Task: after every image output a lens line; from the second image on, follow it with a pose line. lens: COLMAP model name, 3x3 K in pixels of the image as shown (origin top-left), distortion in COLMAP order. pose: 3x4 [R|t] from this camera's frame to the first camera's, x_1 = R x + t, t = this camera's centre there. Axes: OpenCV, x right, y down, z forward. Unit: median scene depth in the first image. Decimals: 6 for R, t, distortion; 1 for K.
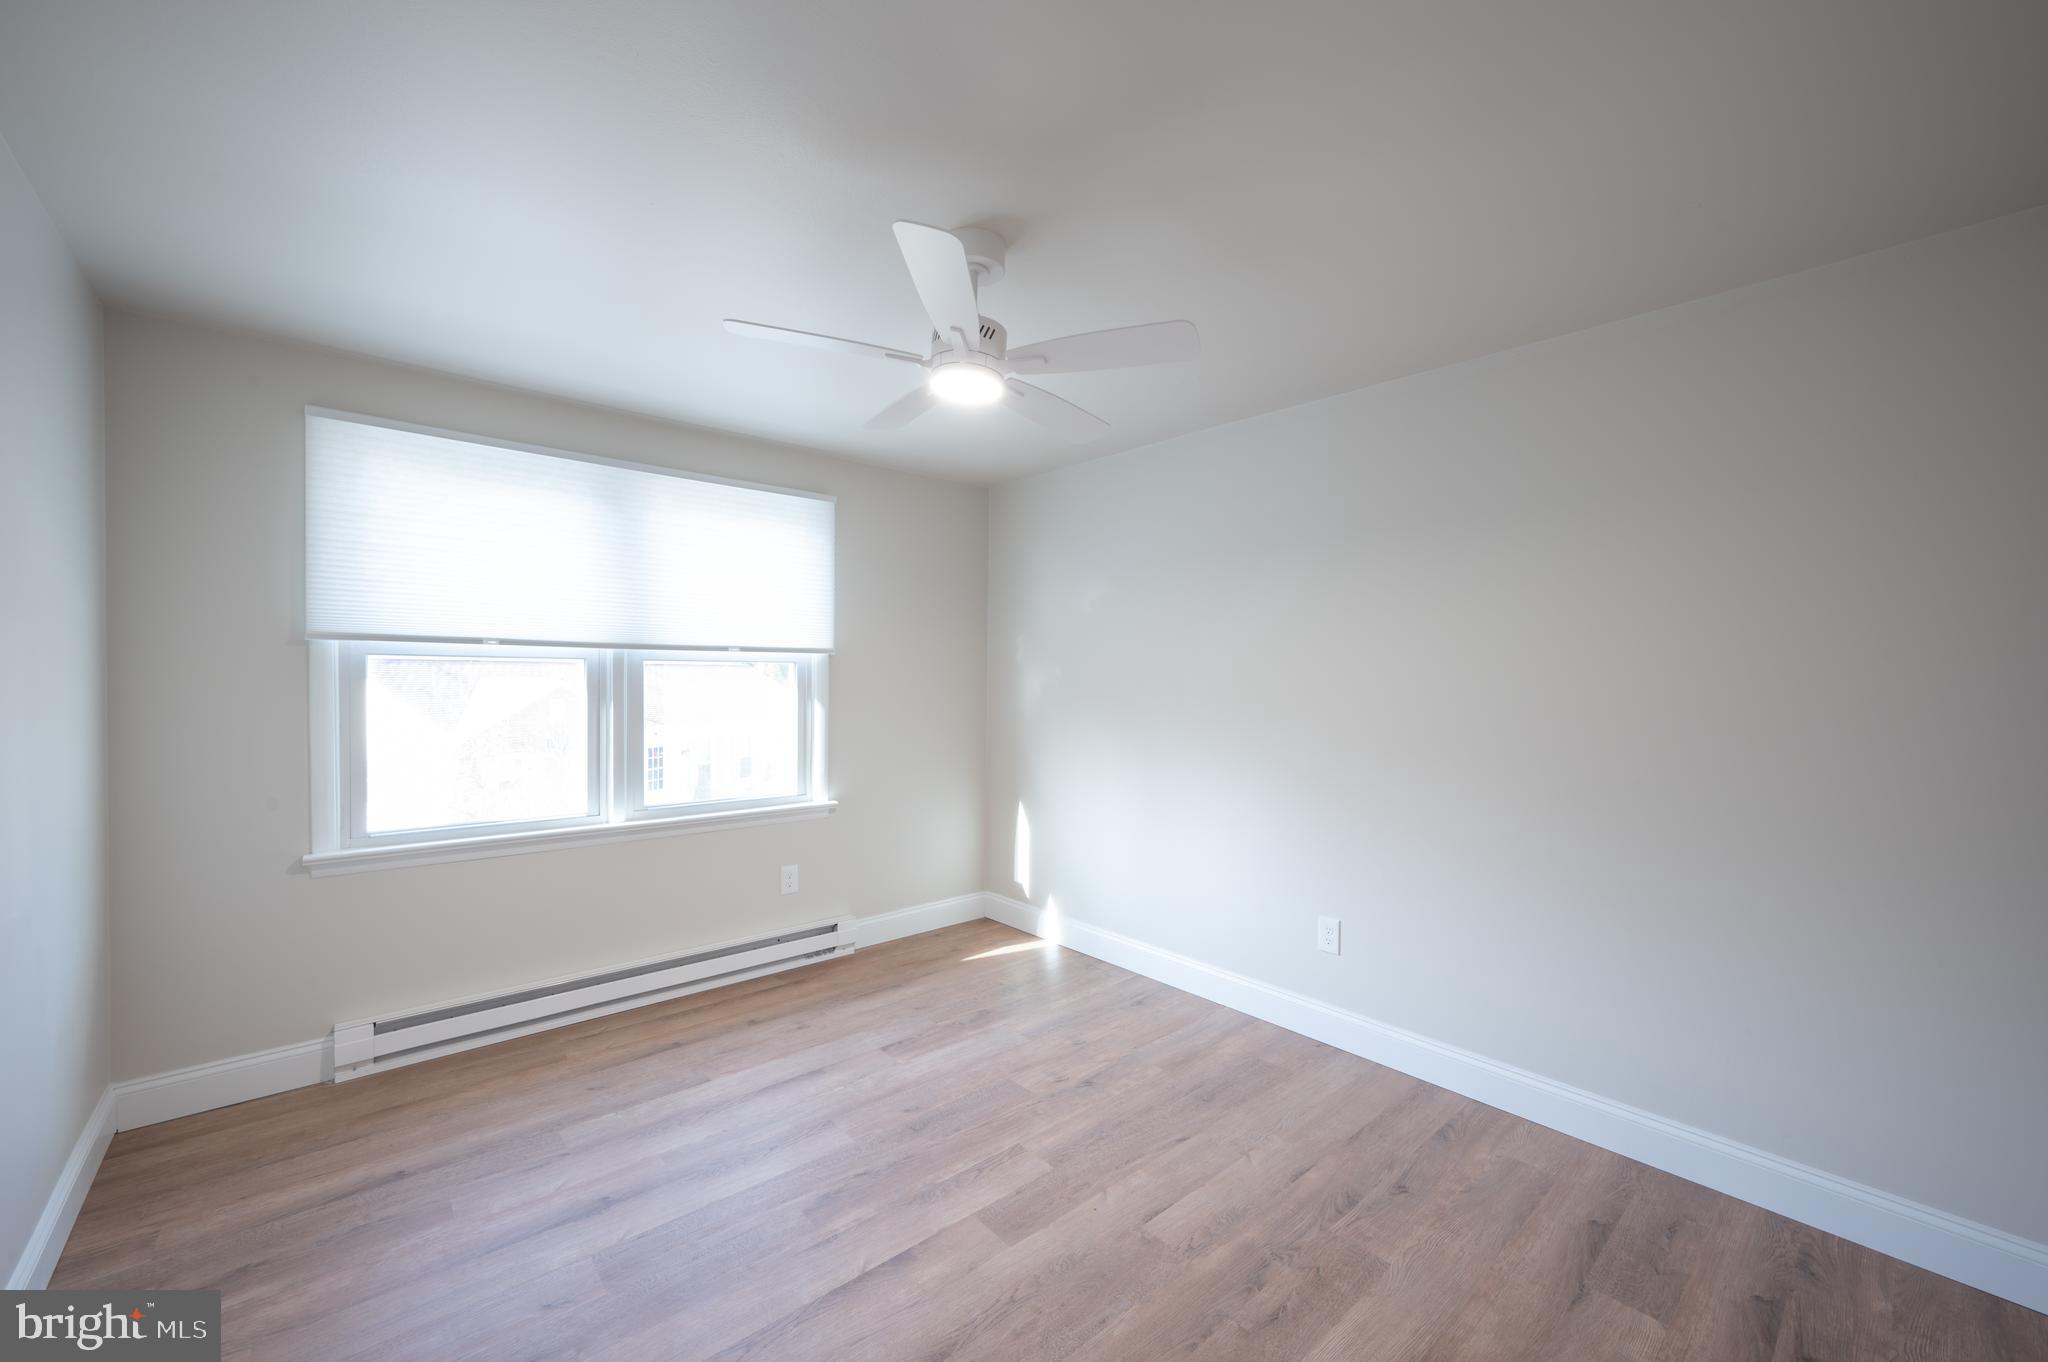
lens RADIAL K [[835.8, 0, 1034.0], [0, 835.8, 688.1], [0, 0, 1]] dist [-0.003115, 0.000582]
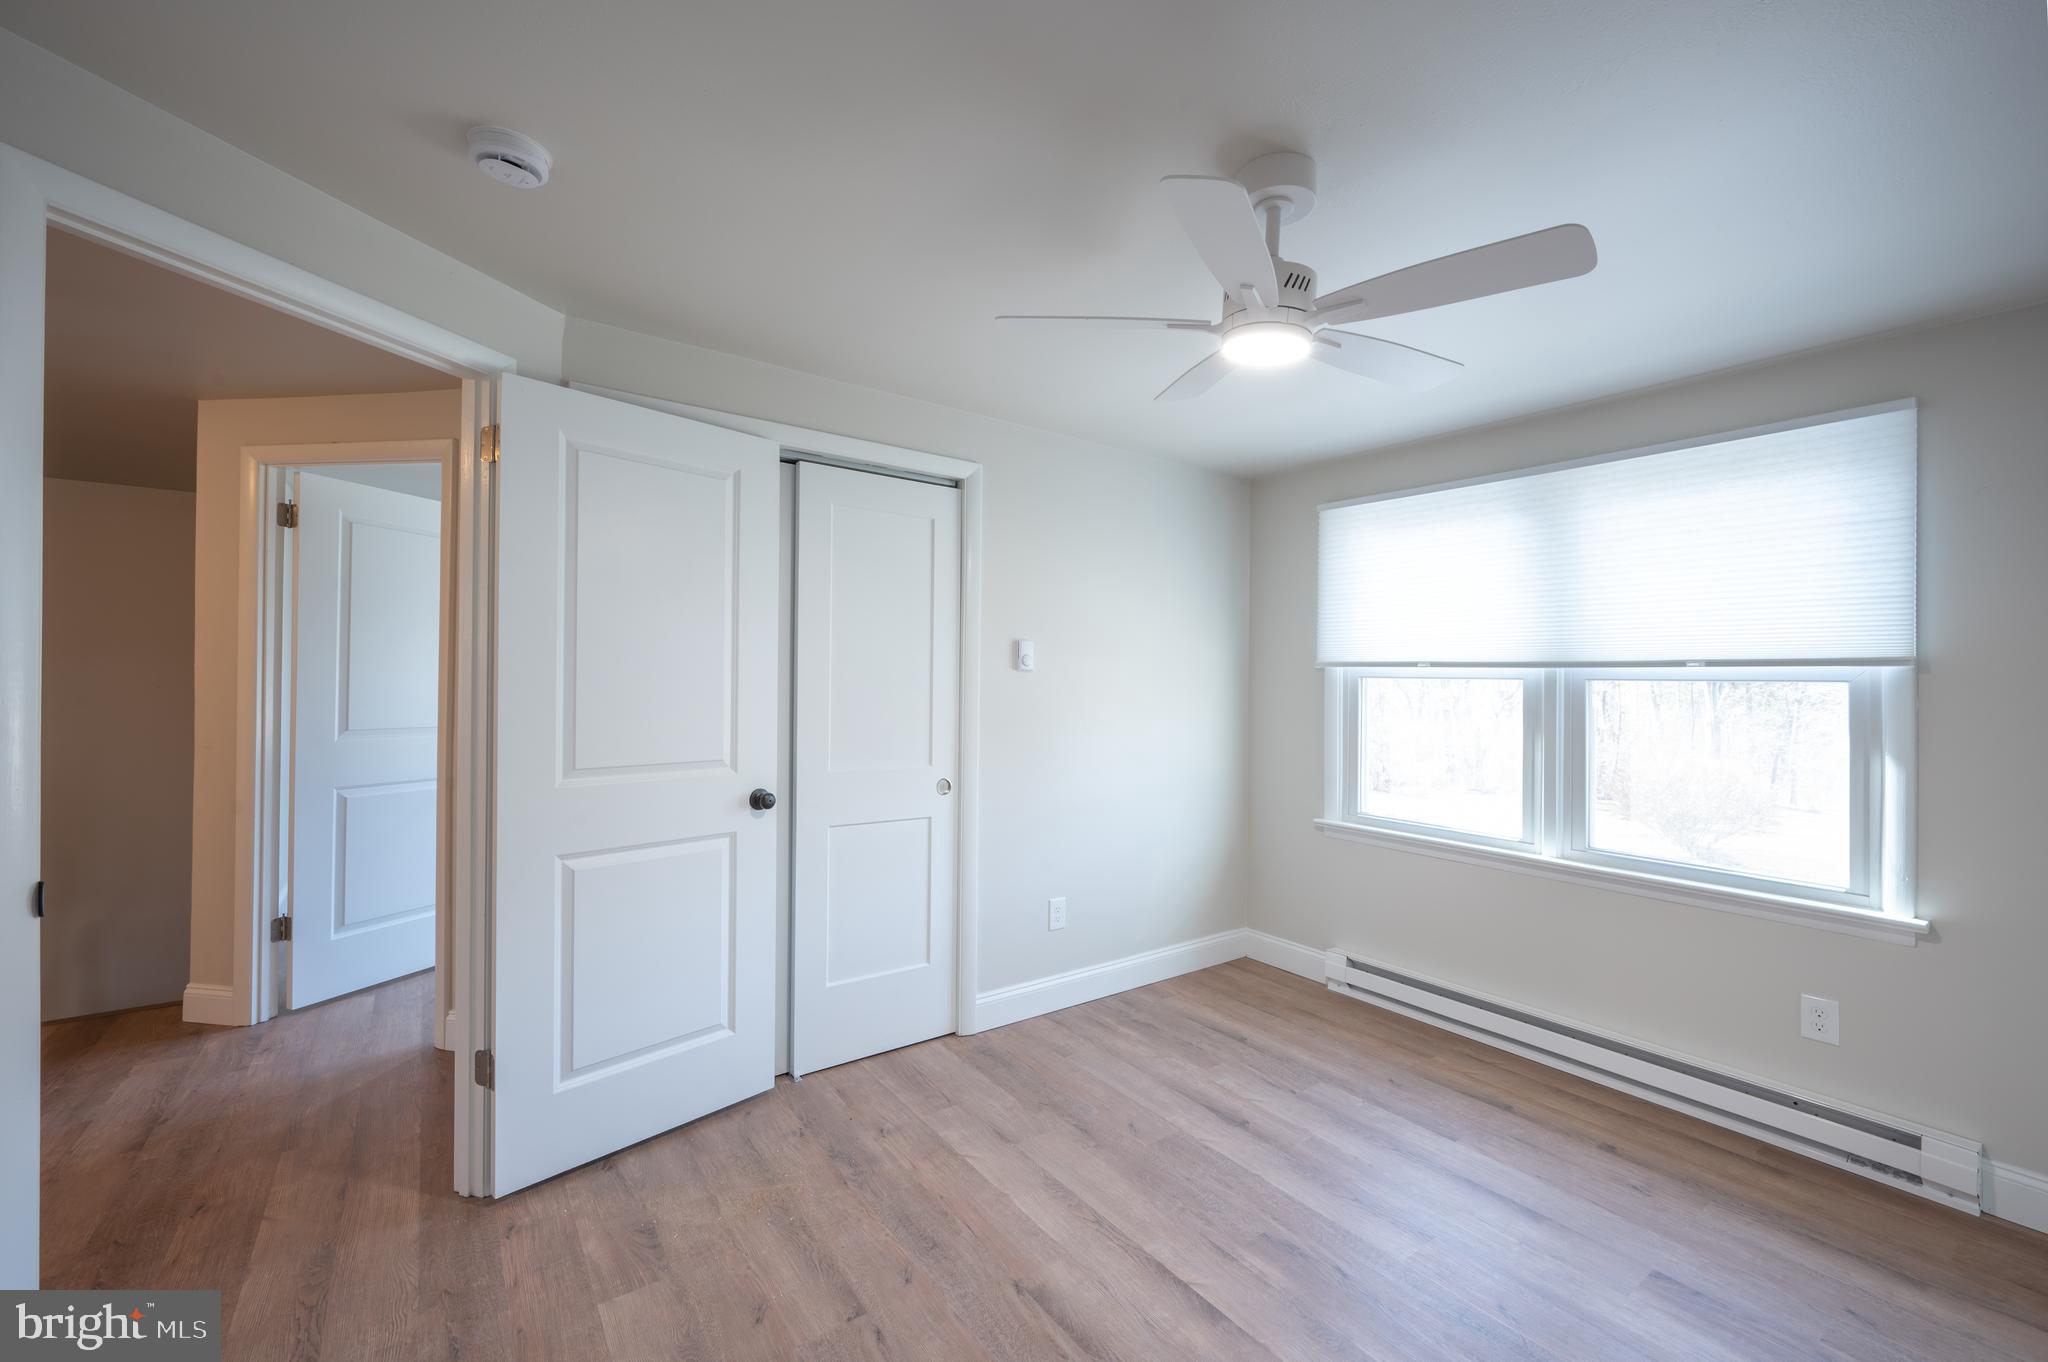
lens RADIAL K [[835.8, 0, 1029.2], [0, 835.8, 680.6], [0, 0, 1]] dist [-0.003115, 0.000582]
pose [[-0.125727, -0.014263, -0.991962, 0.582458], [-0.035518, 0.999320, -0.009867, -0.003981], [0.991429, 0.033992, -0.126148, 0.647335]]
